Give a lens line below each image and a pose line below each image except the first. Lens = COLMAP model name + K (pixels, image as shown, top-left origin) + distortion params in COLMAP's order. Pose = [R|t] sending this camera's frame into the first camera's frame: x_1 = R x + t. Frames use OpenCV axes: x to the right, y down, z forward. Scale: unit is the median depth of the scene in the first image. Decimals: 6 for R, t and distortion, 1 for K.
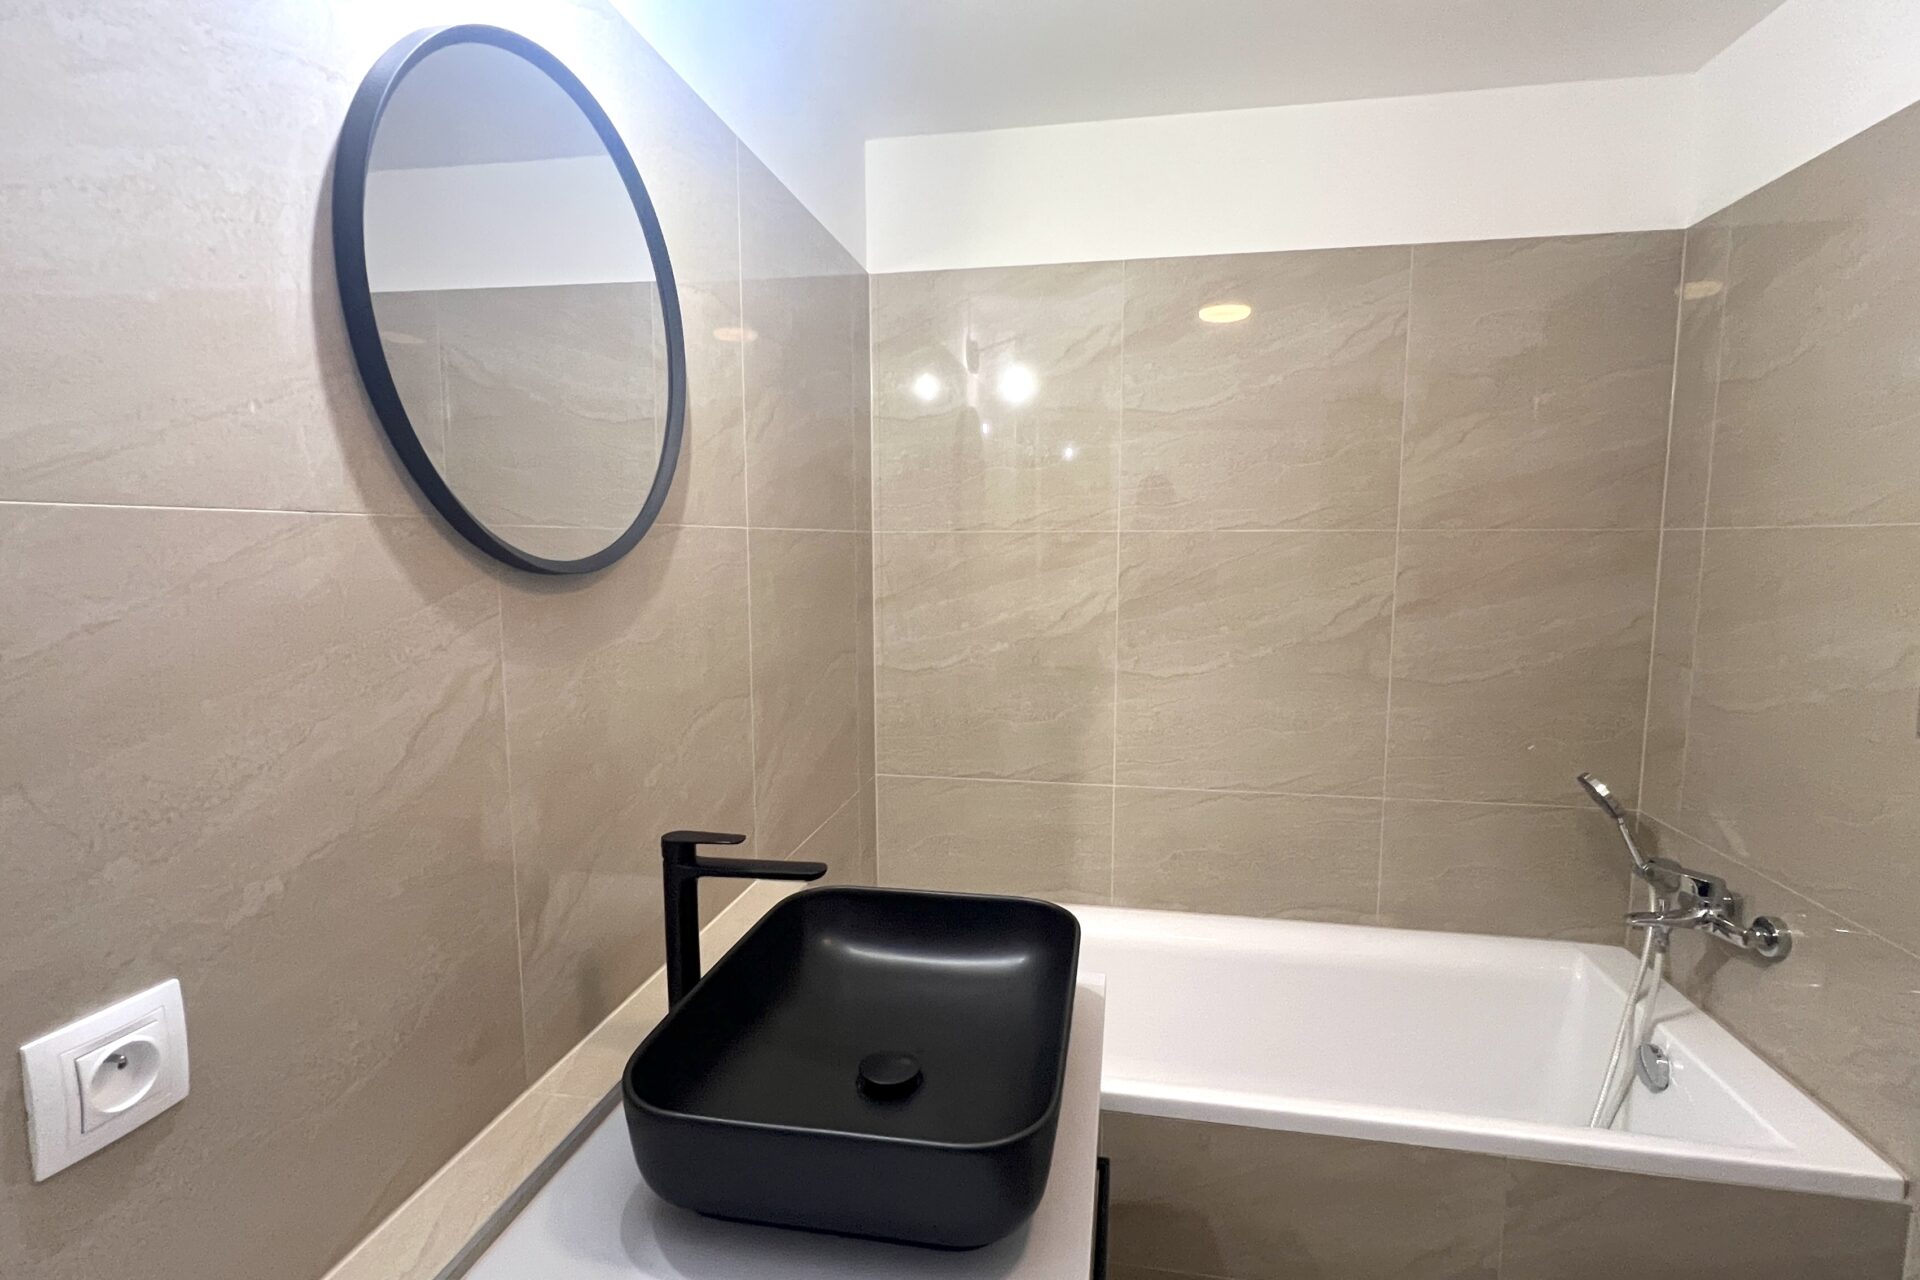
lens RADIAL K [[901.4, 0, 961.3], [0, 901.4, 640.4], [0, 0, 1]] dist [-0.004915, -0.000288]
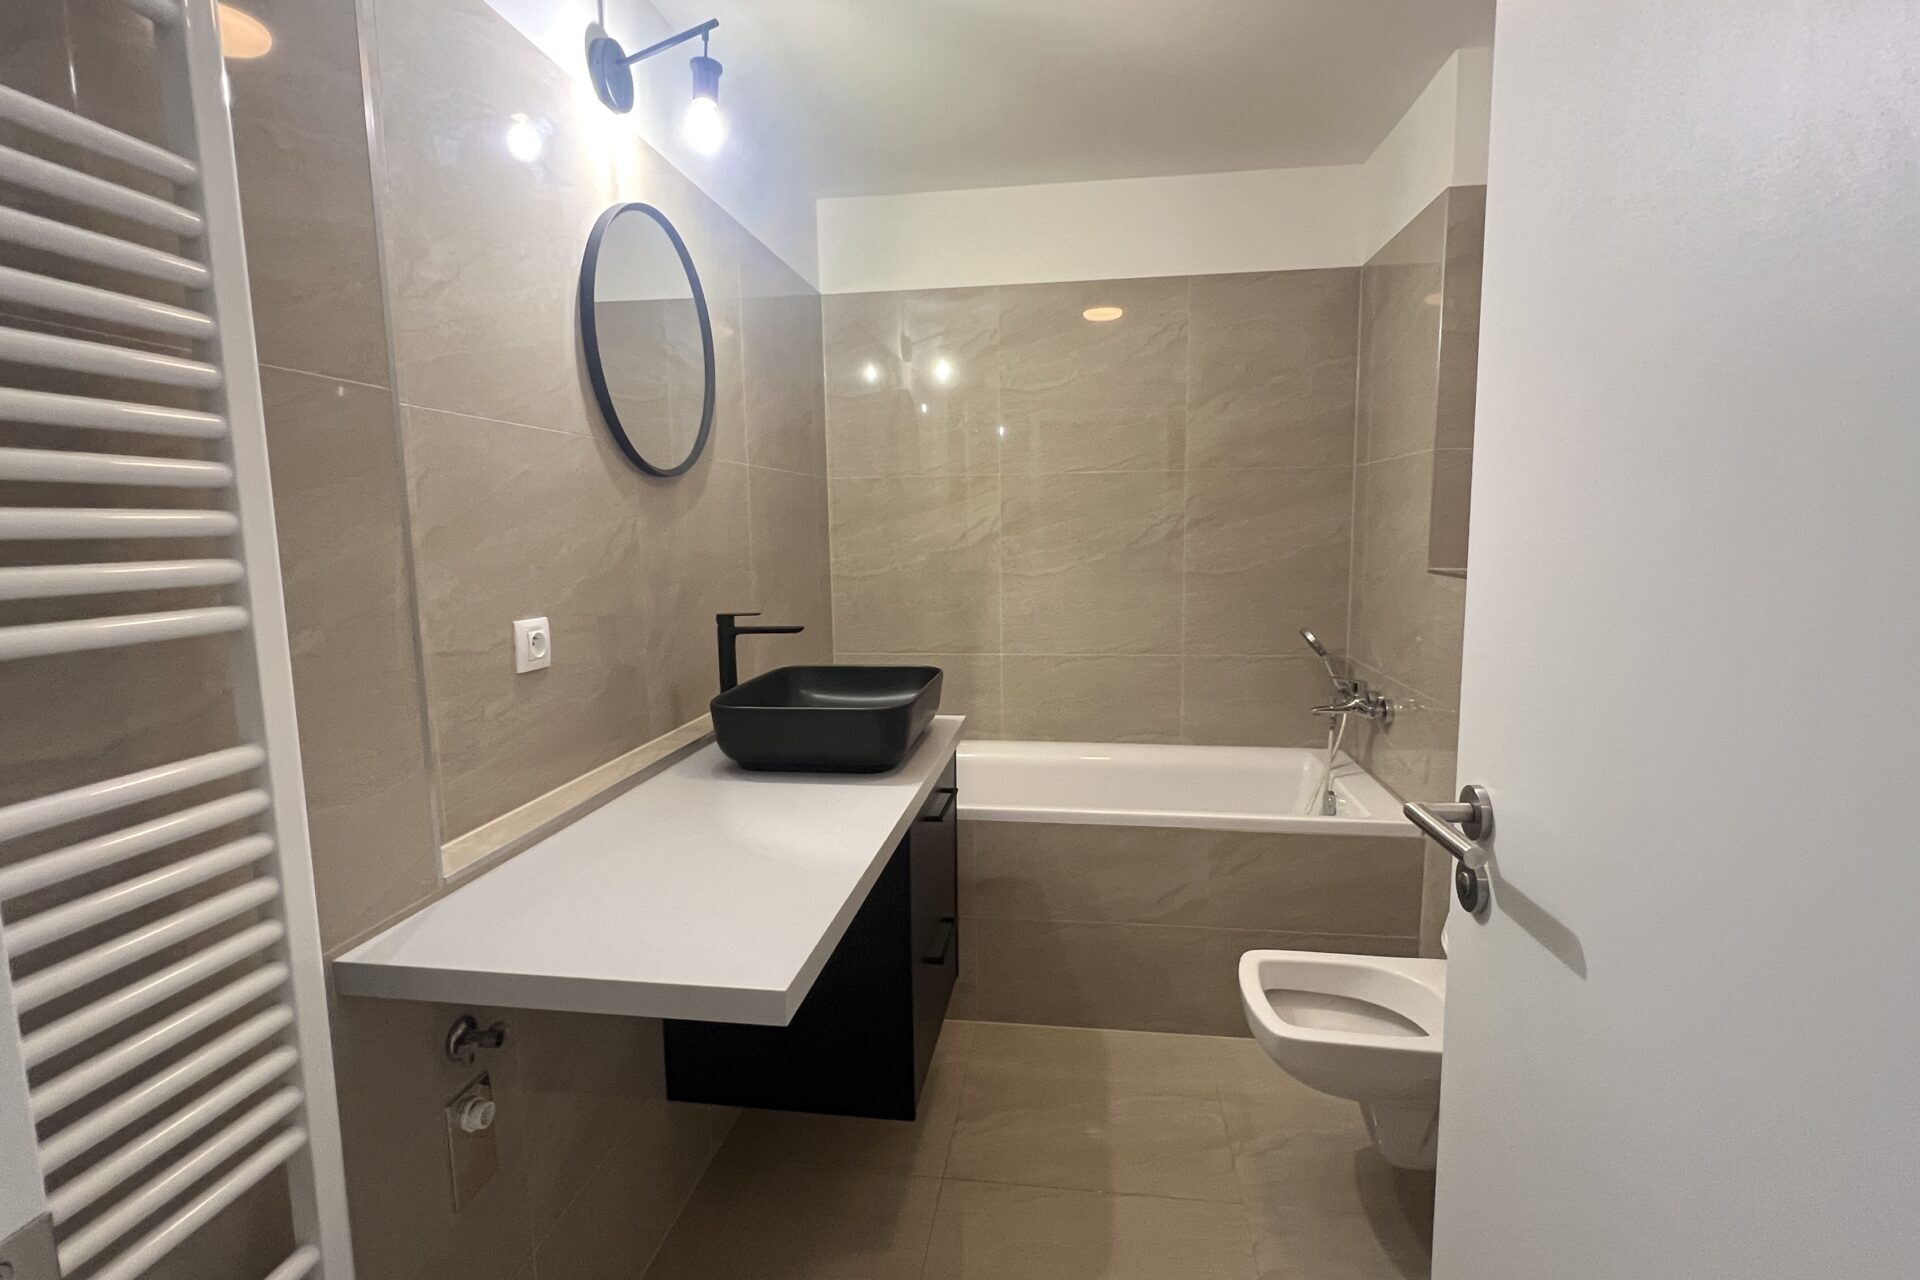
lens RADIAL K [[901.4, 0, 960.2], [0, 901.4, 640.1], [0, 0, 1]] dist [-0.004915, -0.000288]
pose [[0.999069, -0.018391, 0.039023, 0.052986], [0.017729, 0.999694, 0.017264, 0.121331], [-0.039329, -0.016556, 0.999089, -0.453827]]
